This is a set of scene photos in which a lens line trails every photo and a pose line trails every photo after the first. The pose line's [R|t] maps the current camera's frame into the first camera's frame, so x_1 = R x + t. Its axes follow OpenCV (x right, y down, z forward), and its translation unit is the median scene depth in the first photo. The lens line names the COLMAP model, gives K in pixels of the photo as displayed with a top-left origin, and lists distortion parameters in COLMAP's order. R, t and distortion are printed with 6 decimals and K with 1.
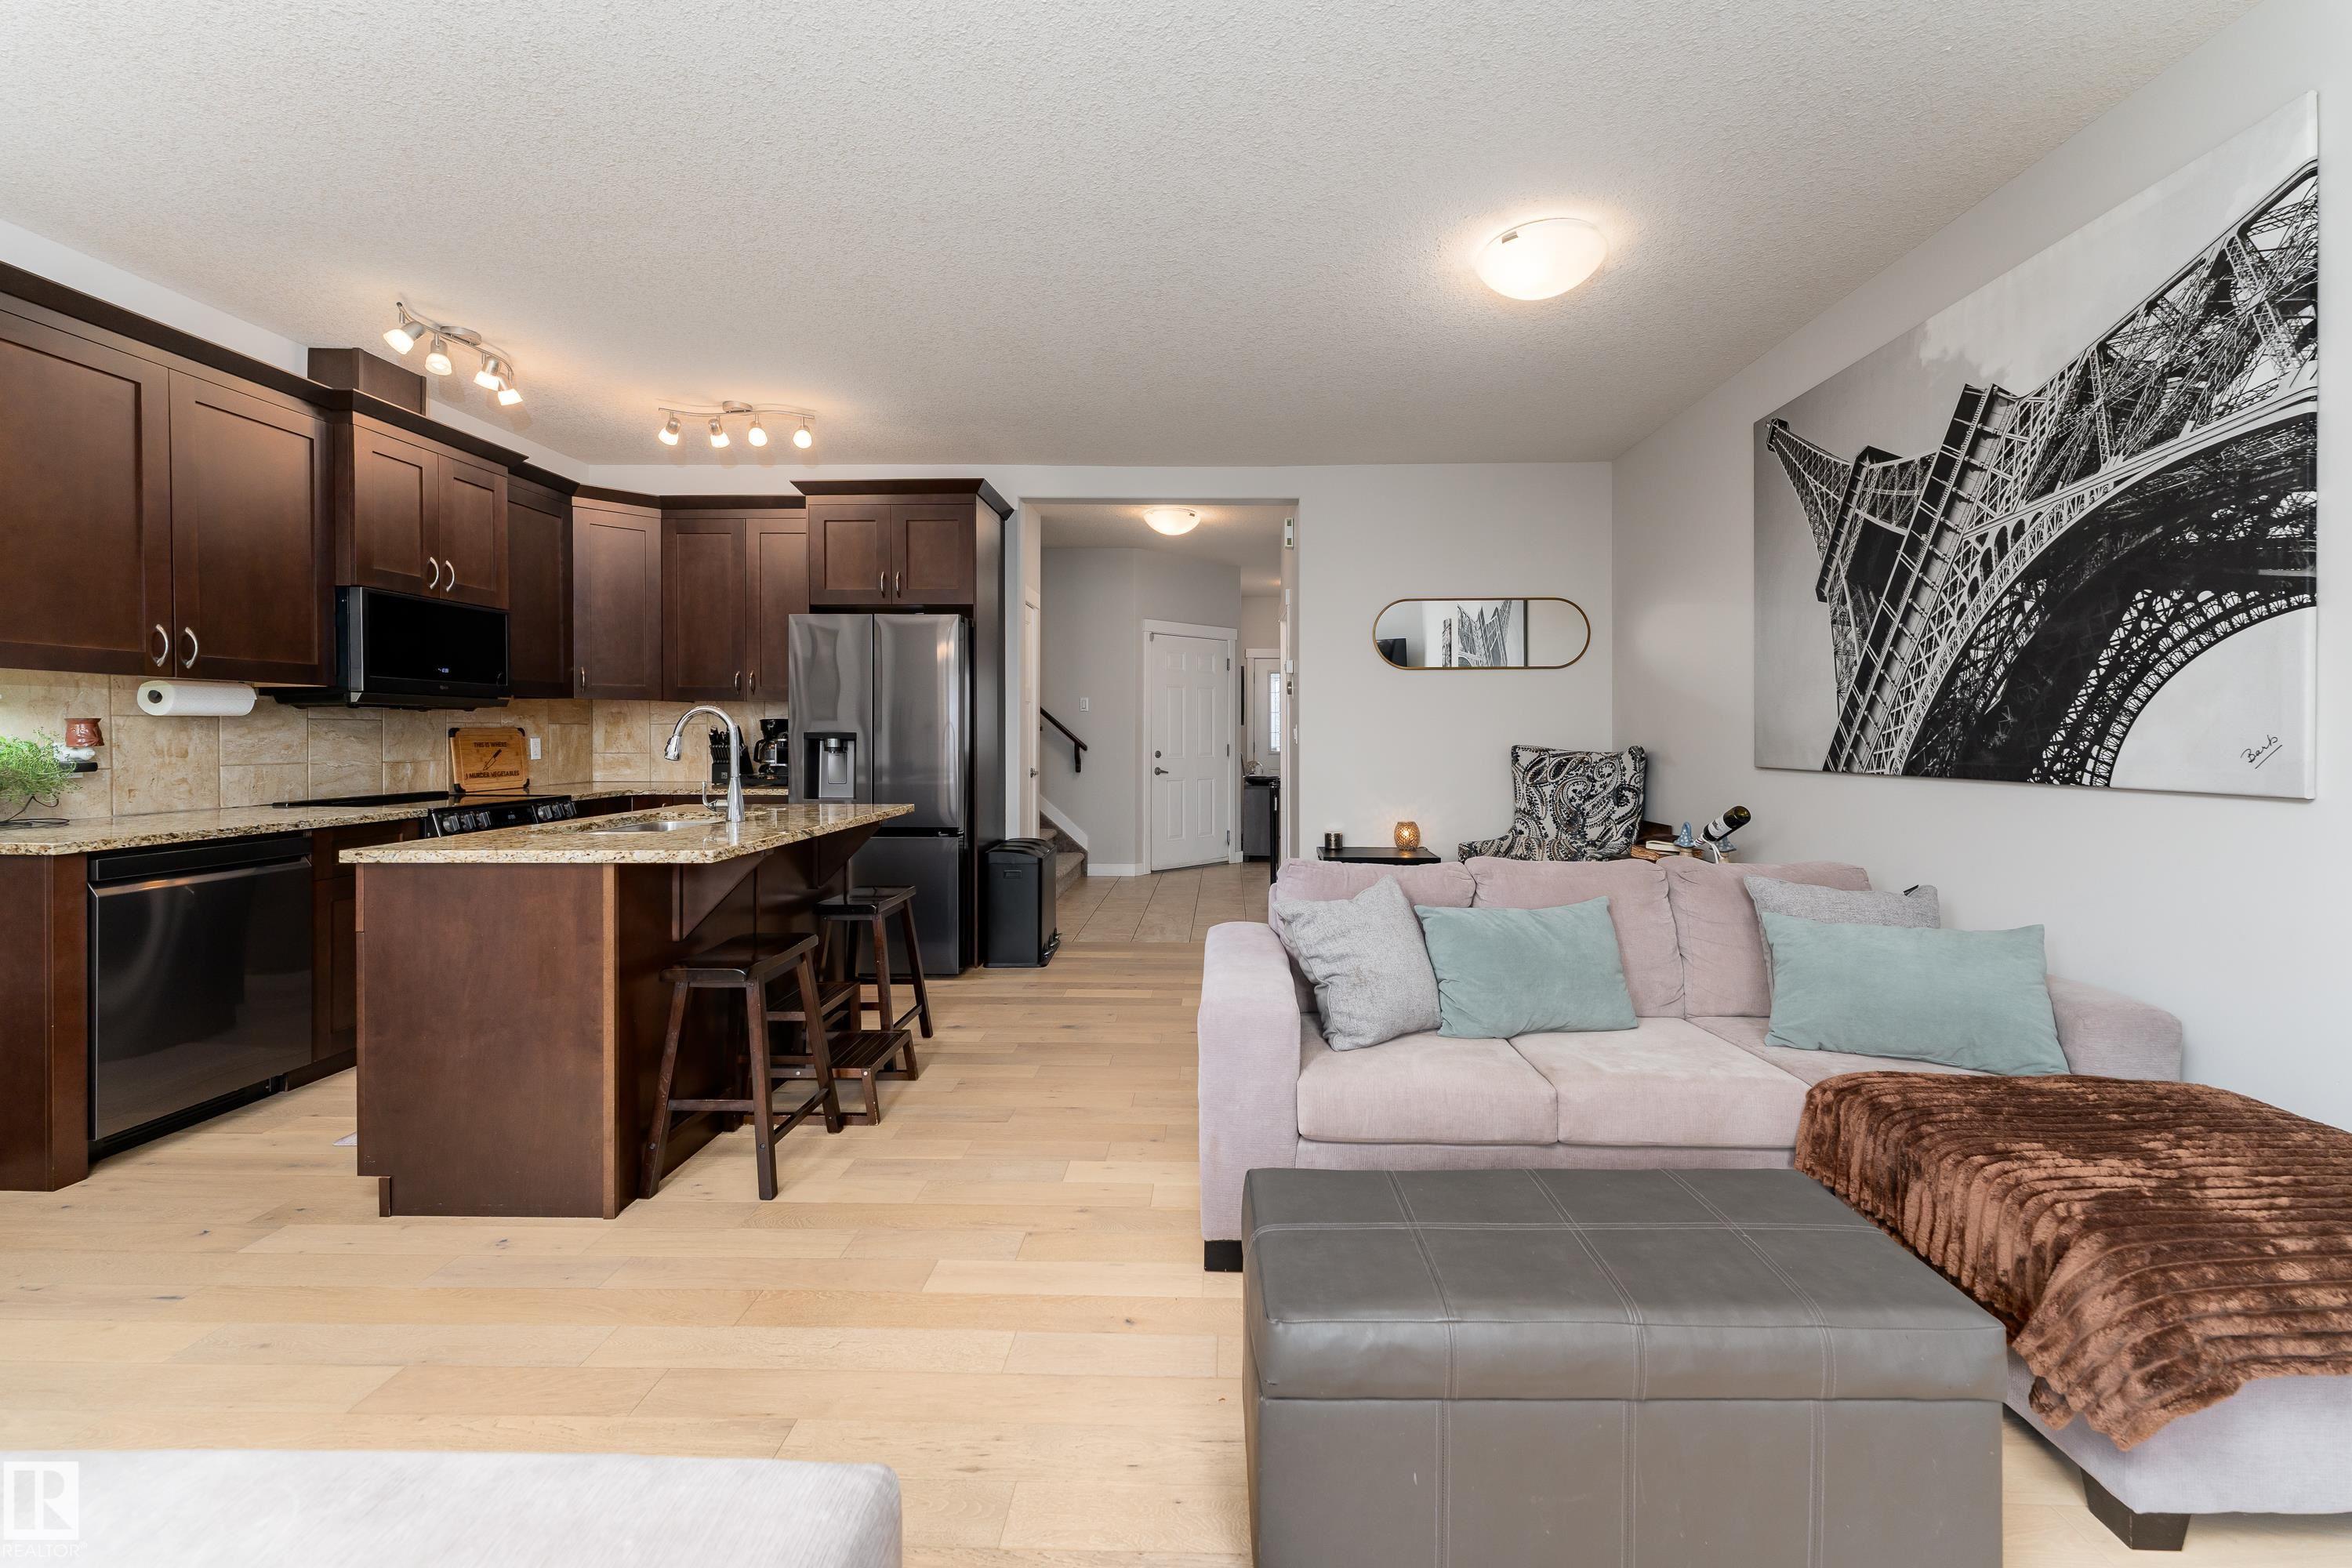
lens RADIAL K [[962.3, 0, 1215.3], [0, 962.3, 736.9], [0, 0, 1]] dist [-0.000663, 0.000604]
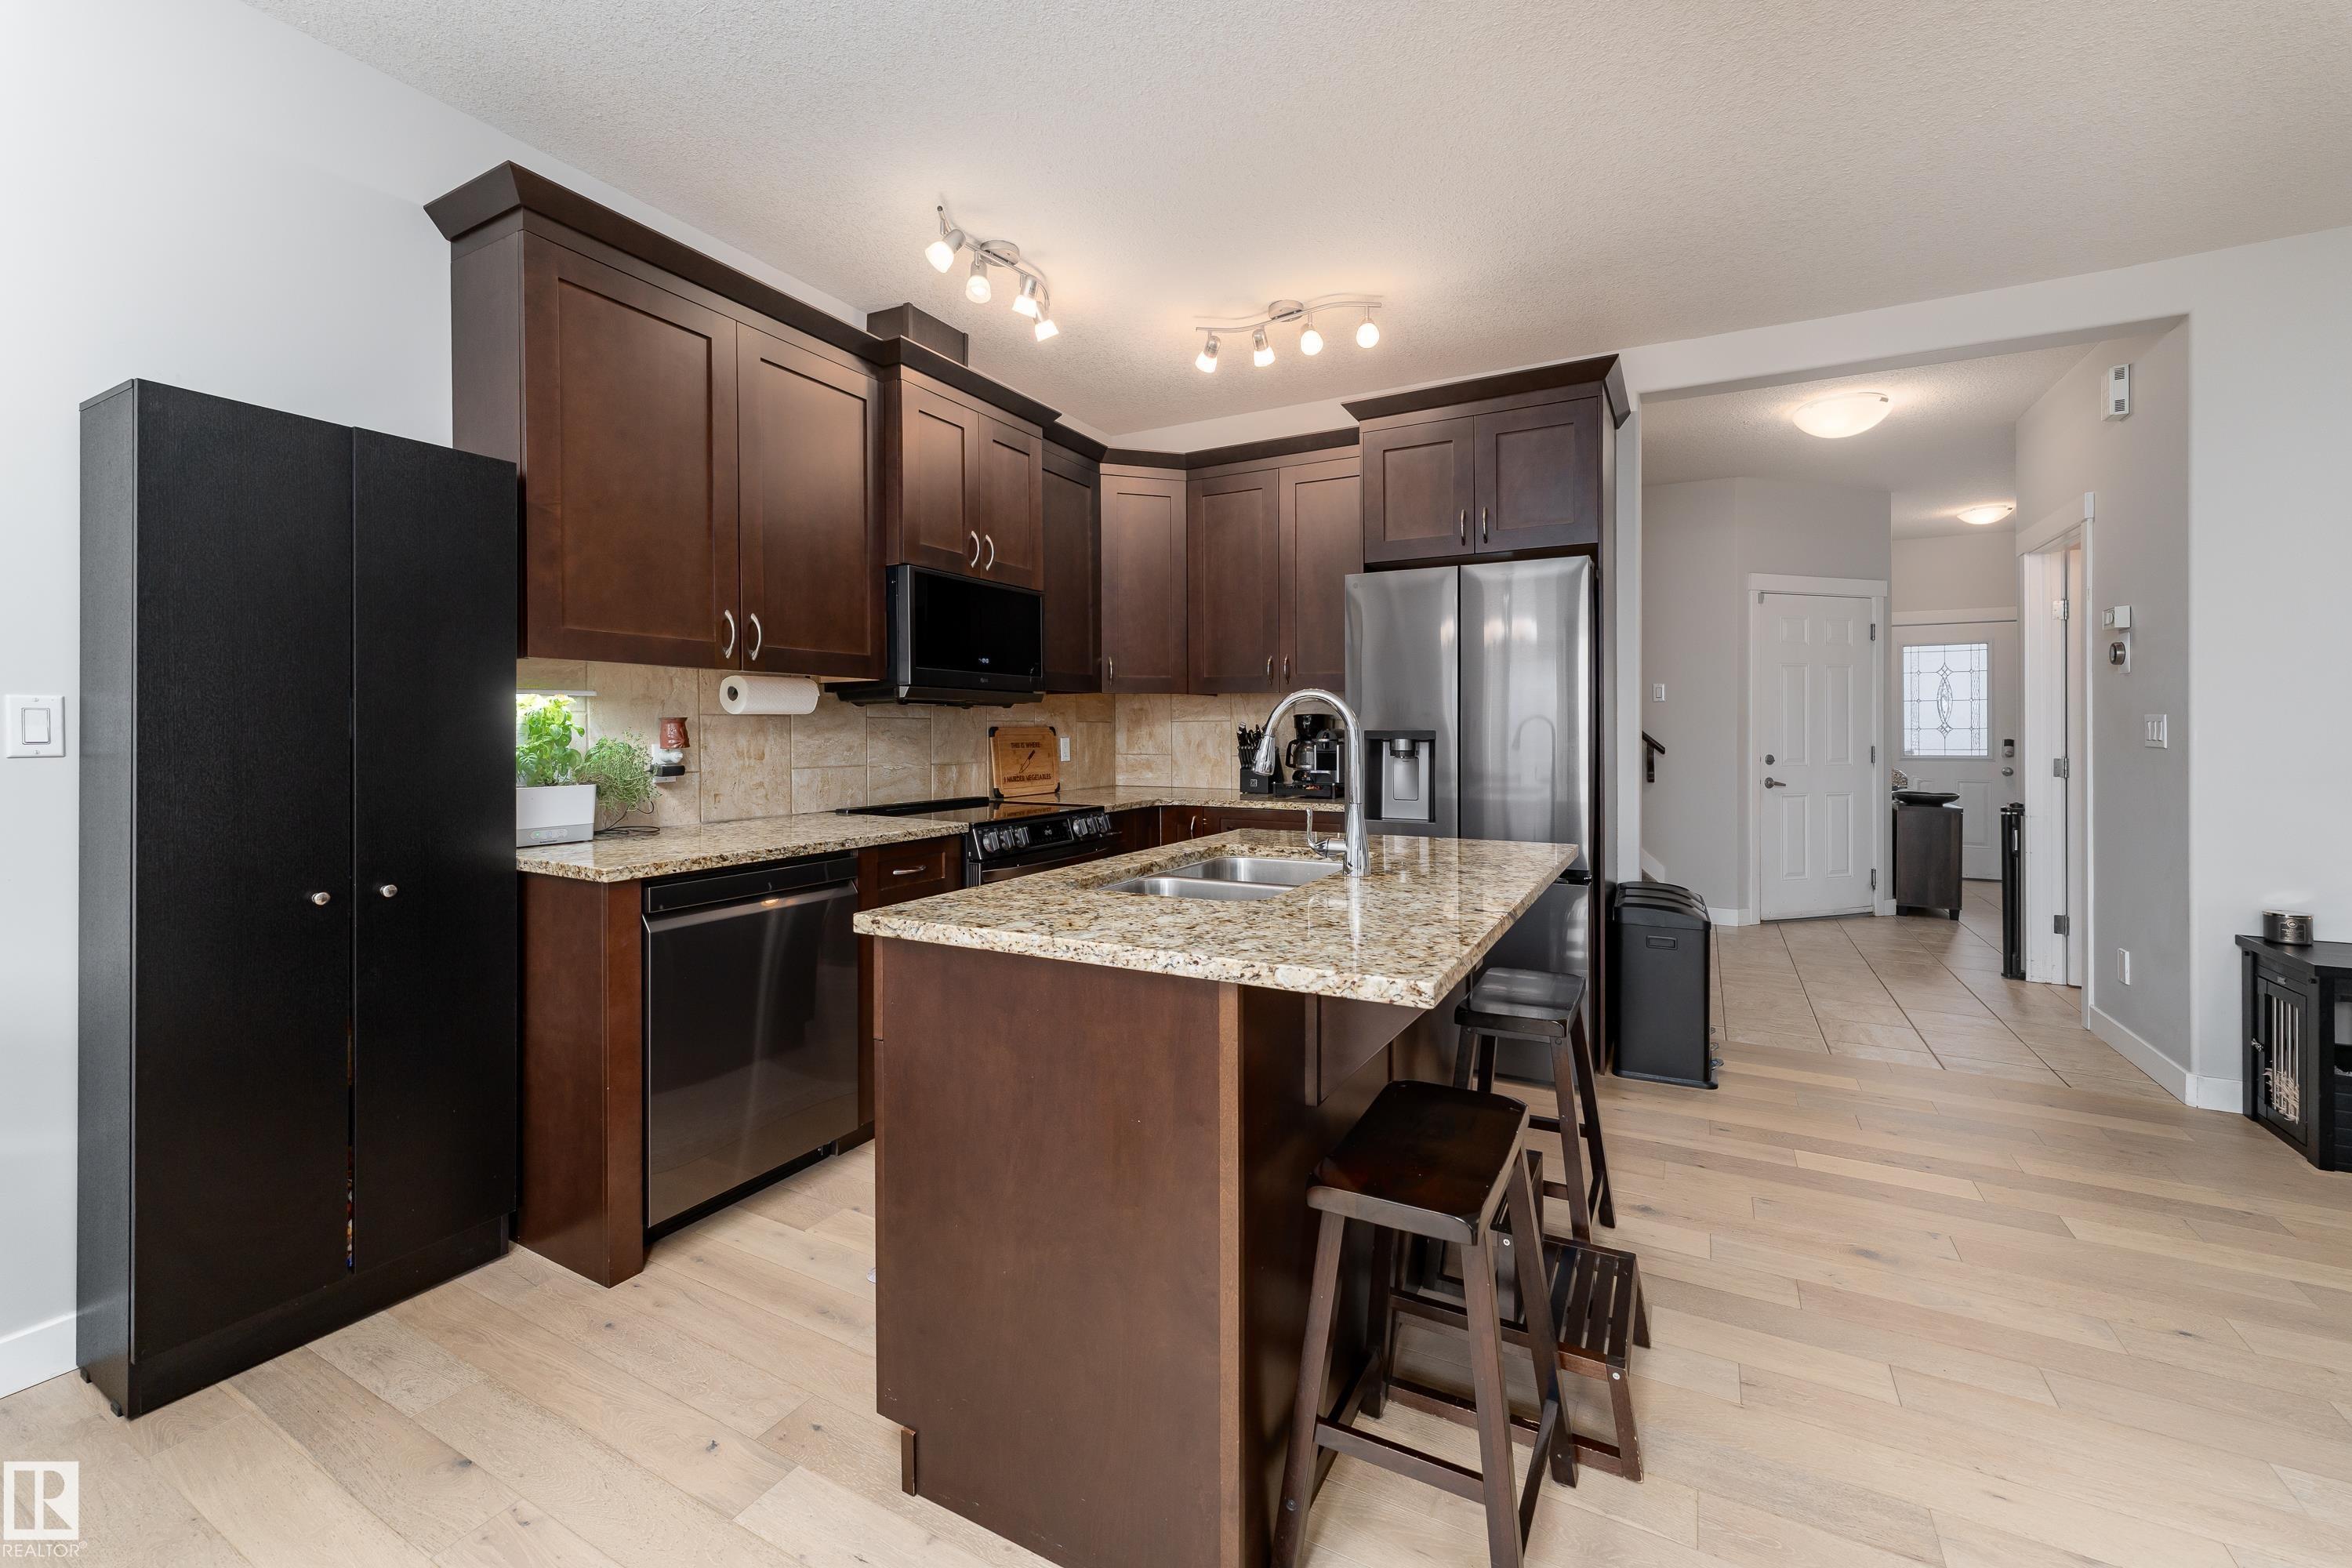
lens RADIAL K [[962.3, 0, 1170.1], [0, 962.3, 736.1], [0, 0, 1]] dist [-0.000663, 0.000604]
pose [[0.883411, -0.000343, -0.468598, -0.248286], [0.001009, 0.999999, 0.001170, -0.001711], [0.468597, -0.001507, 0.883411, 0.313466]]
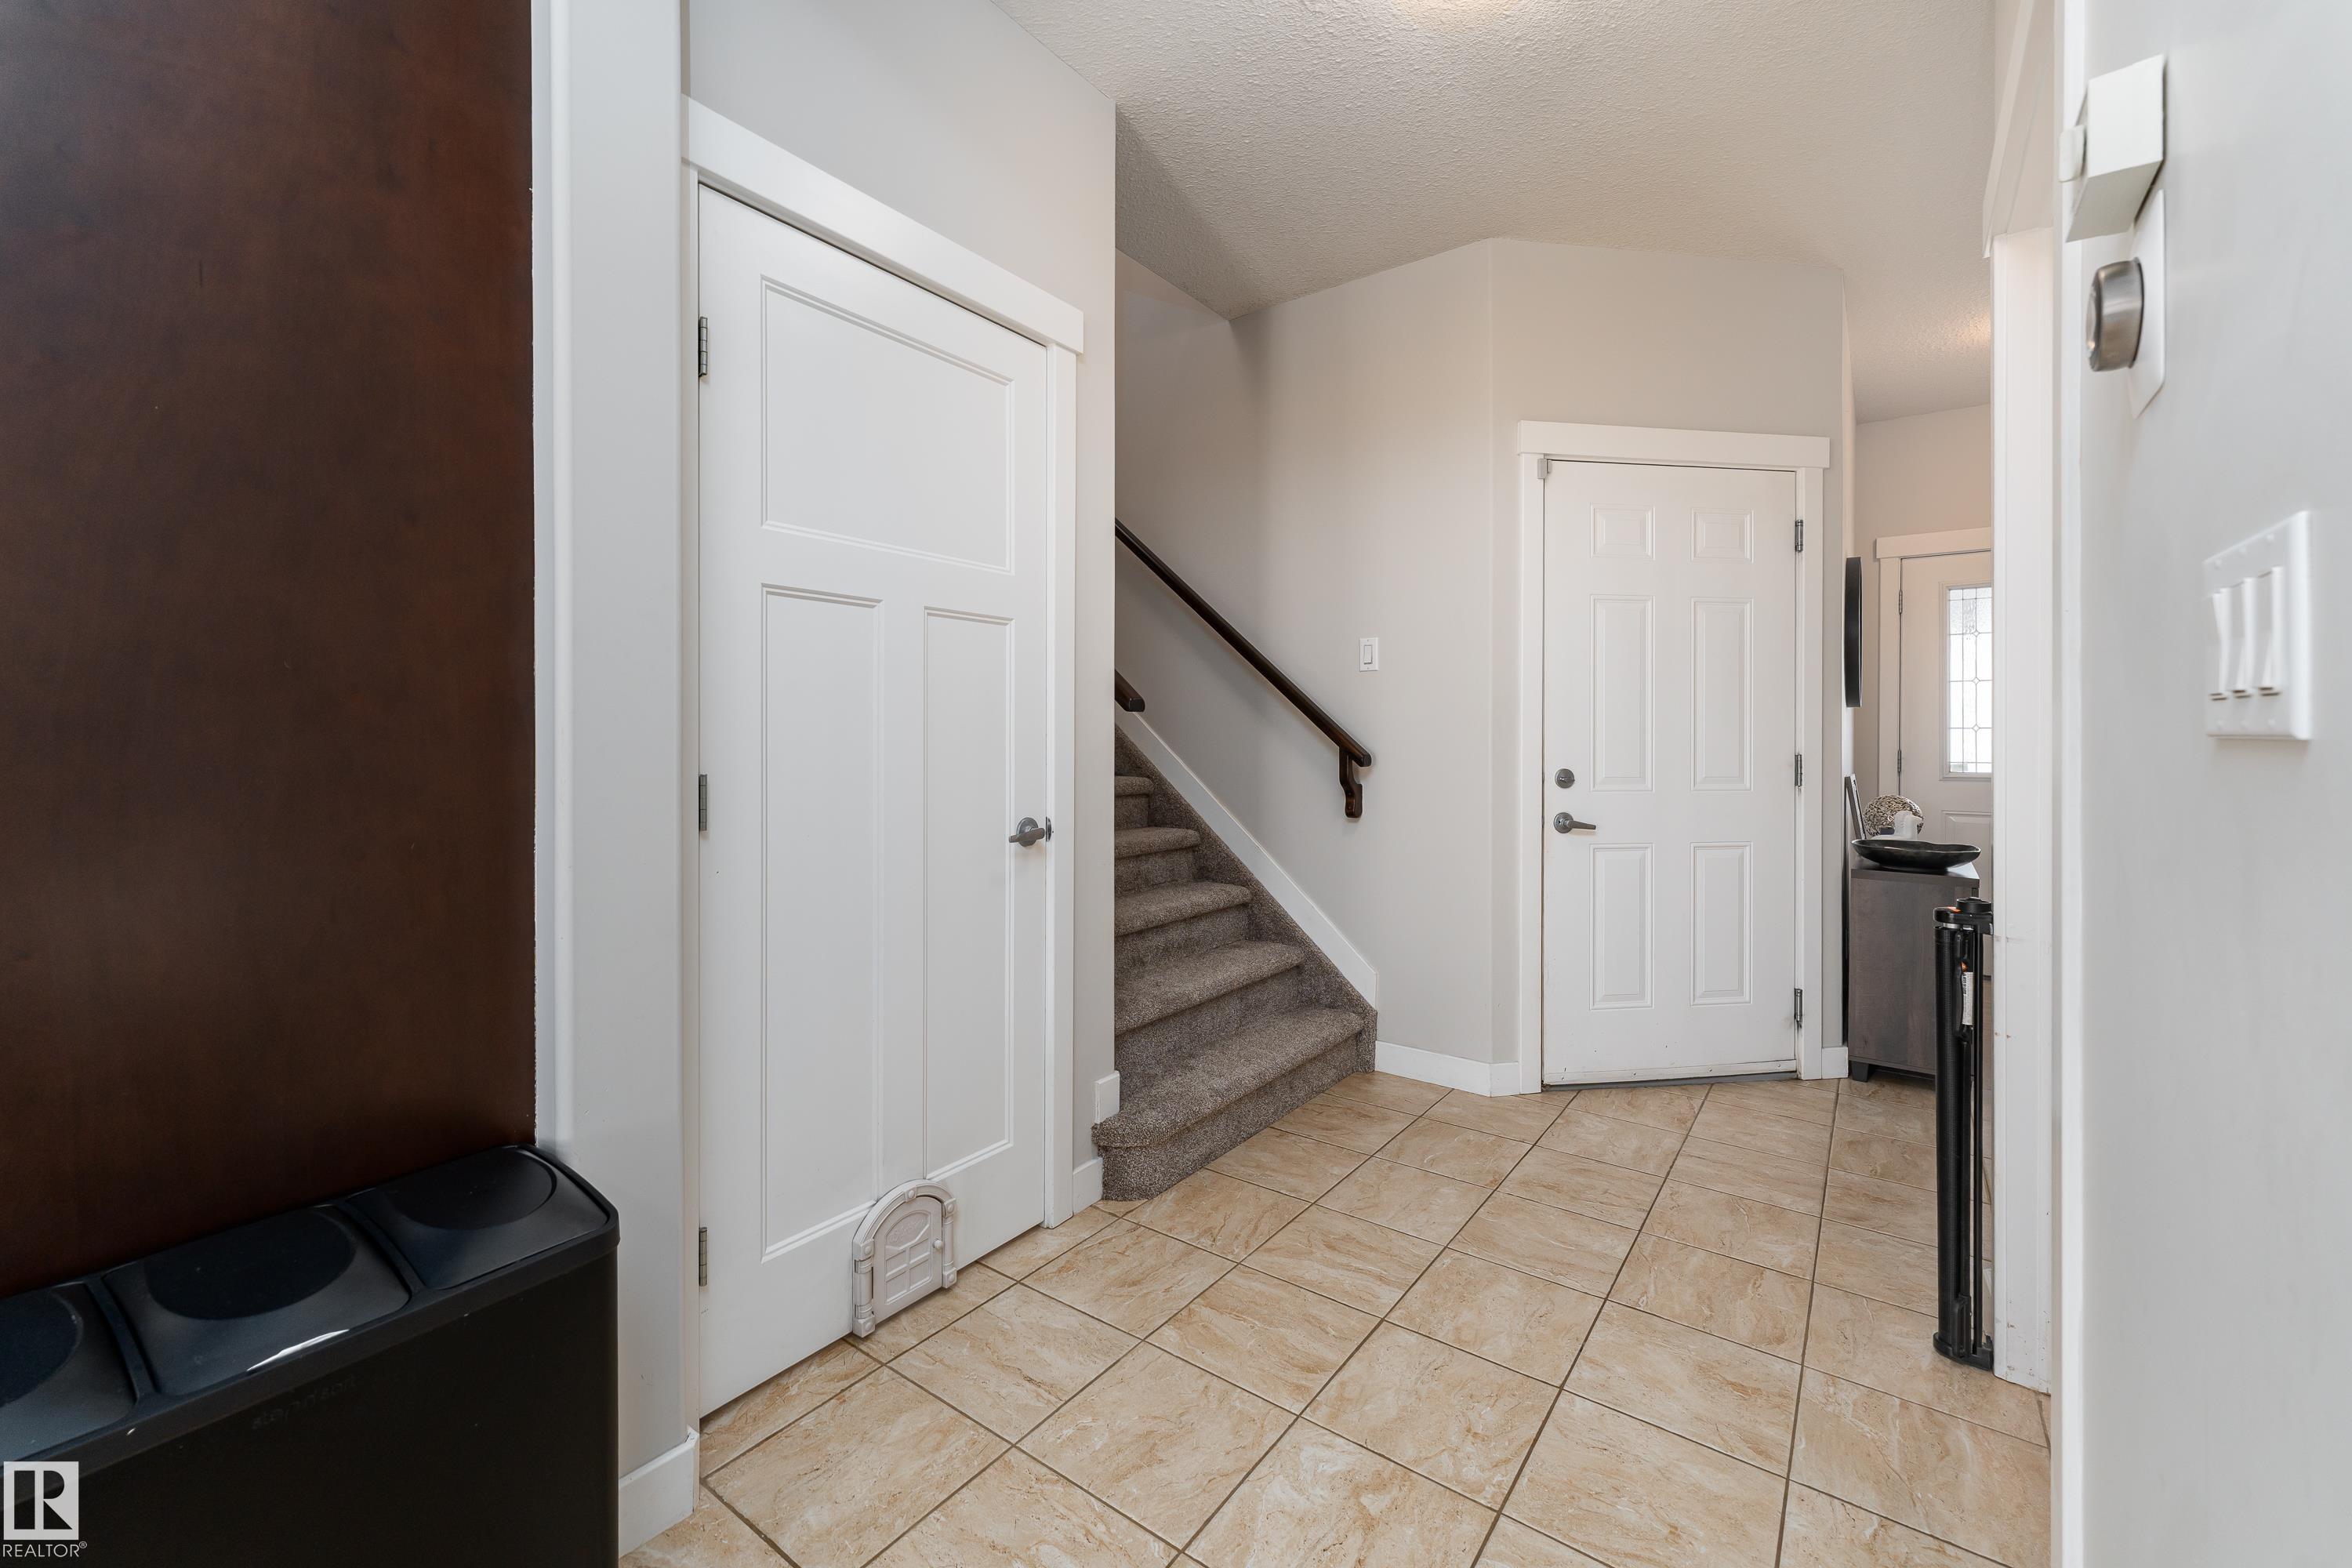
lens RADIAL K [[962.3, 0, 1163.5], [0, 962.3, 748.0], [0, 0, 1]] dist [-0.000663, 0.000604]
pose [[0.809841, 0.003413, -0.586639, 0.072615], [-0.002897, 0.999994, 0.001819, 0.012457], [0.586642, 0.000226, 0.809847, 1.255168]]
